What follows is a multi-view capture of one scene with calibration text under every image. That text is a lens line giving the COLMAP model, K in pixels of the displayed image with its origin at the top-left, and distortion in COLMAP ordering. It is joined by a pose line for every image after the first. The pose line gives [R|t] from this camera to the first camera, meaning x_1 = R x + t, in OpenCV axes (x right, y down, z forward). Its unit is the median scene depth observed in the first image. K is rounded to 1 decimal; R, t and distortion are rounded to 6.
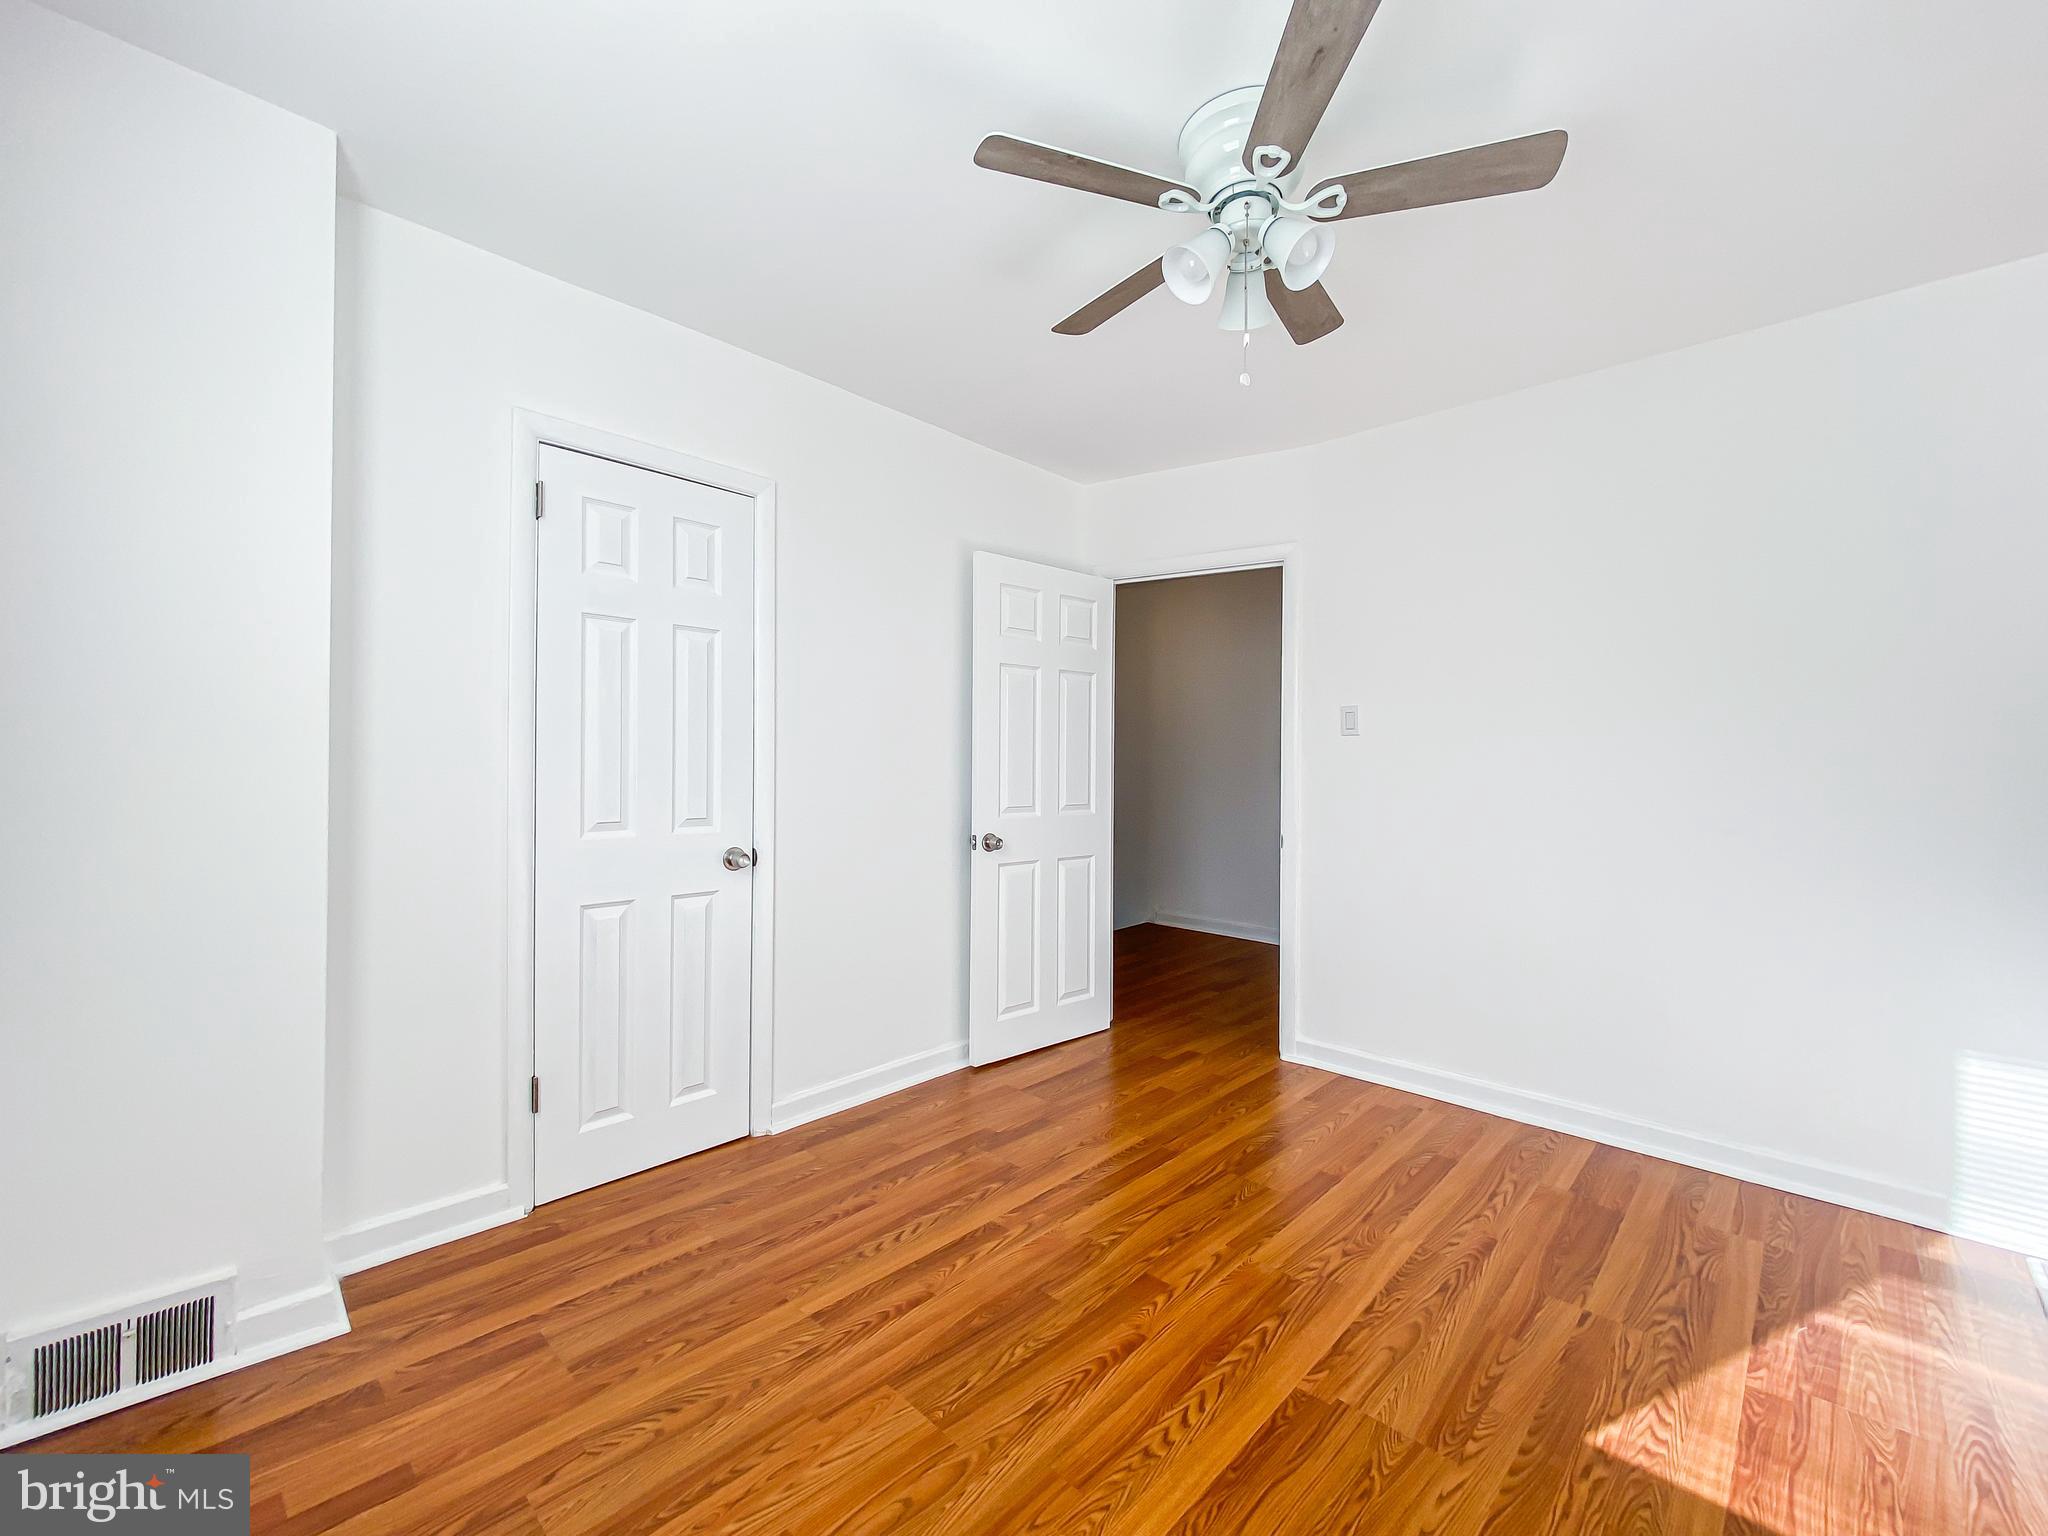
lens RADIAL K [[855.0, 0, 1018.6], [0, 855.0, 762.6], [0, 0, 1]] dist [0.010084, -0.005479]
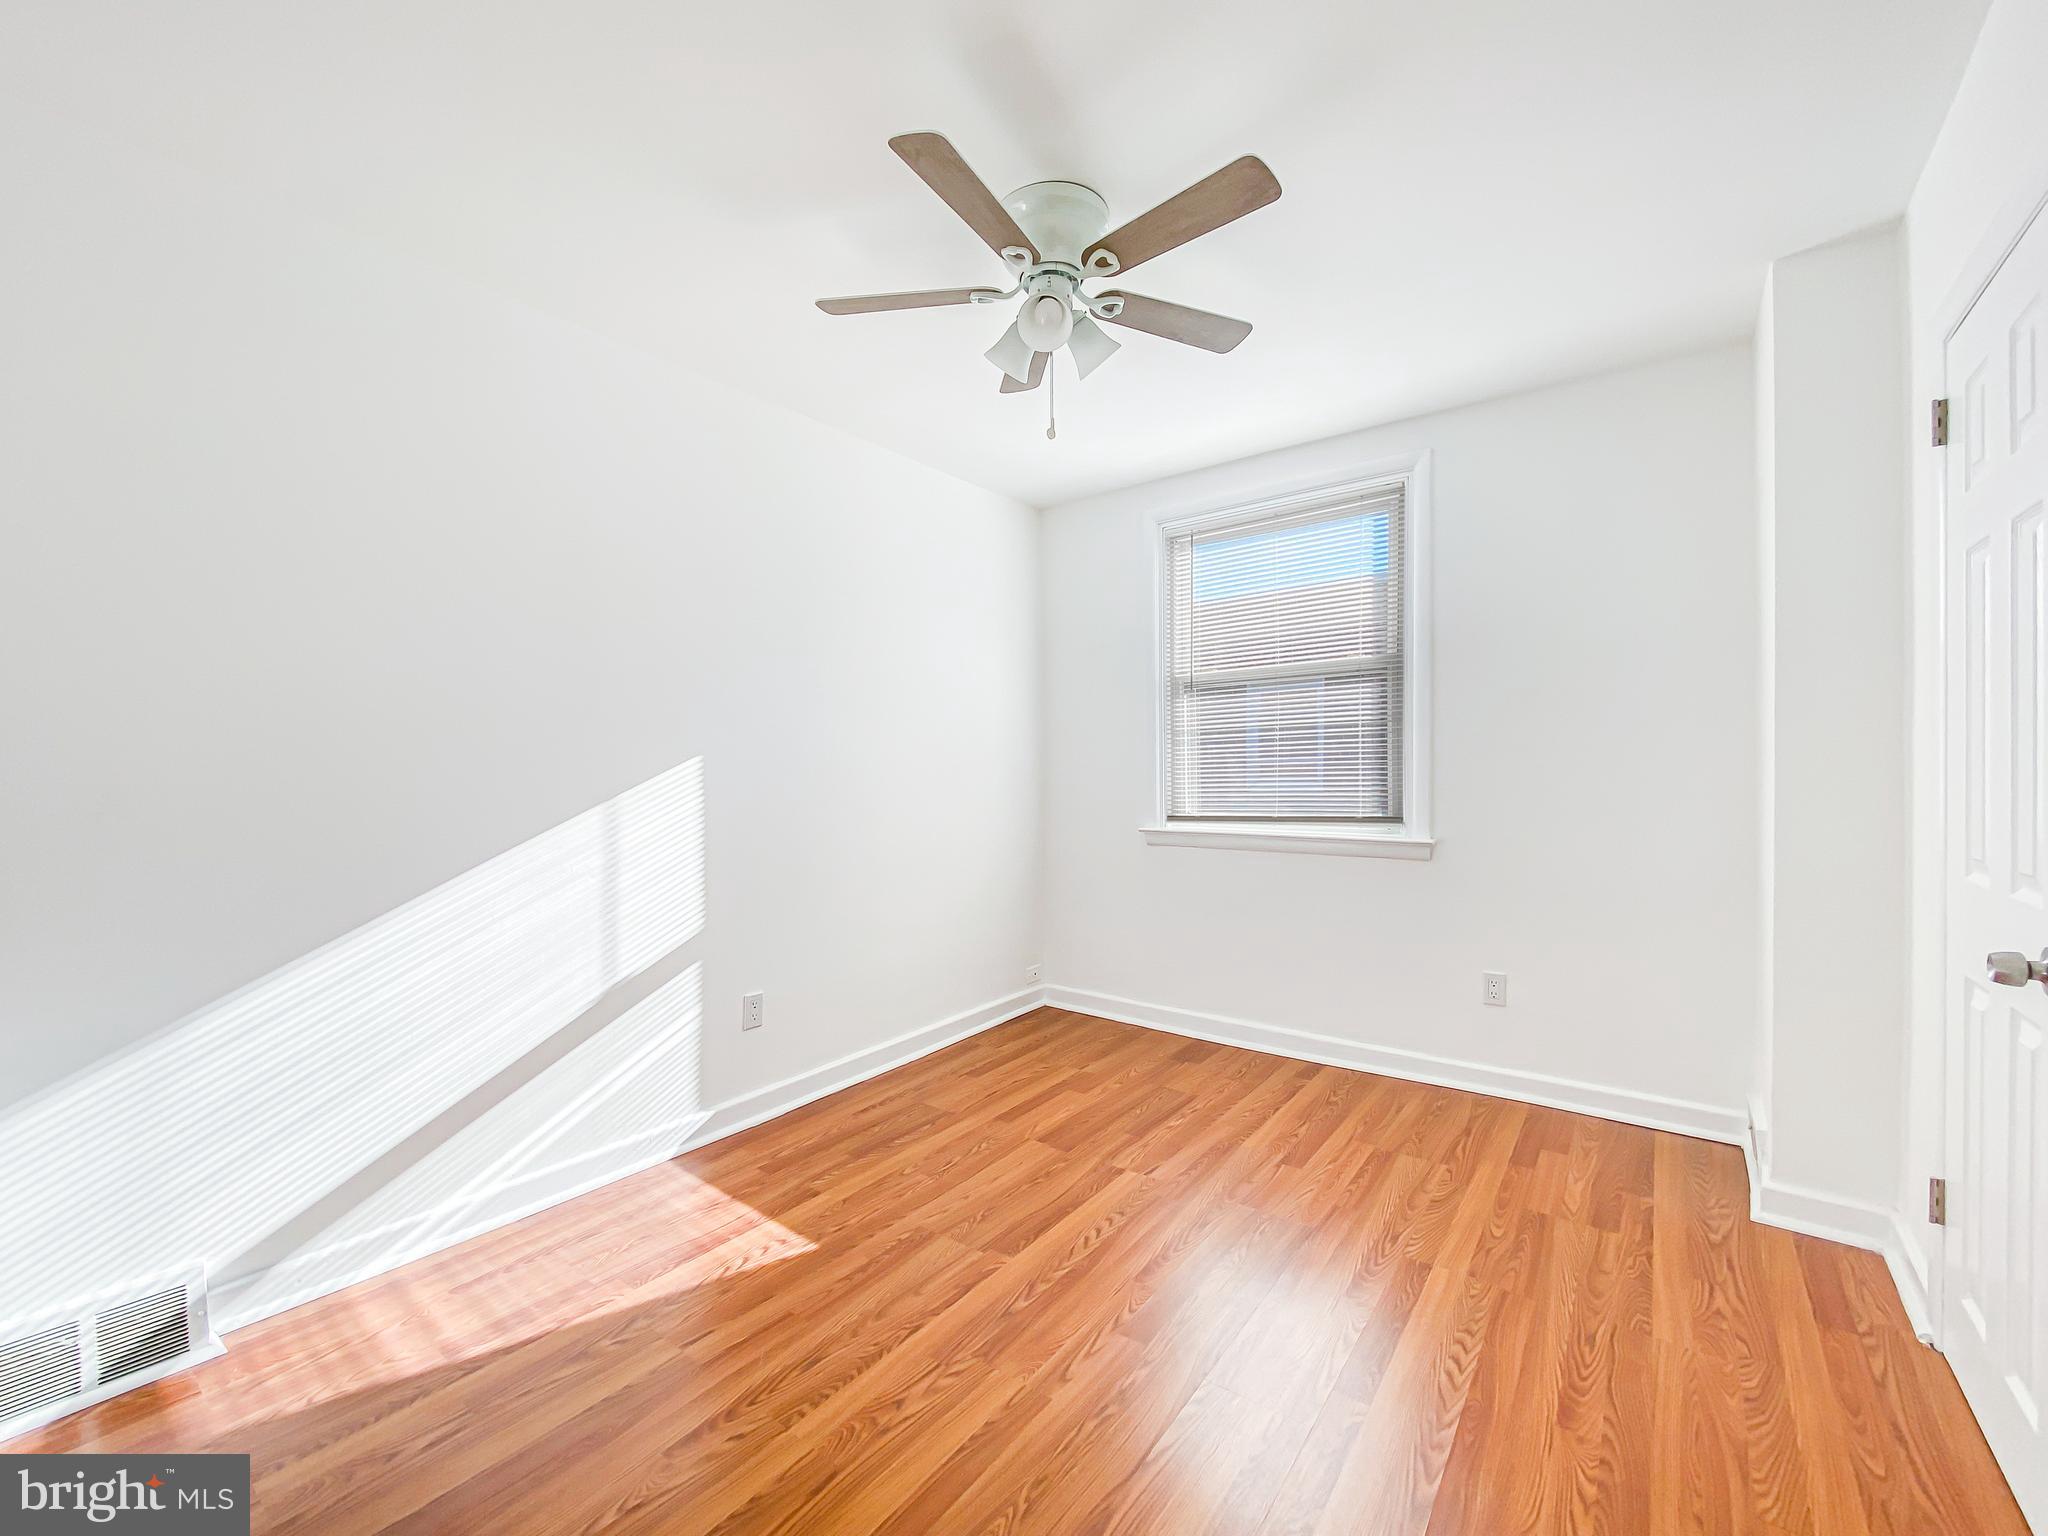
lens RADIAL K [[855.0, 0, 1018.6], [0, 855.0, 772.3], [0, 0, 1]] dist [0.010084, -0.005479]
pose [[-0.993012, -0.003216, -0.117971, 0.426552], [-0.003896, 0.999977, 0.005537, 0.002381], [0.117950, 0.005958, -0.993002, 2.059647]]
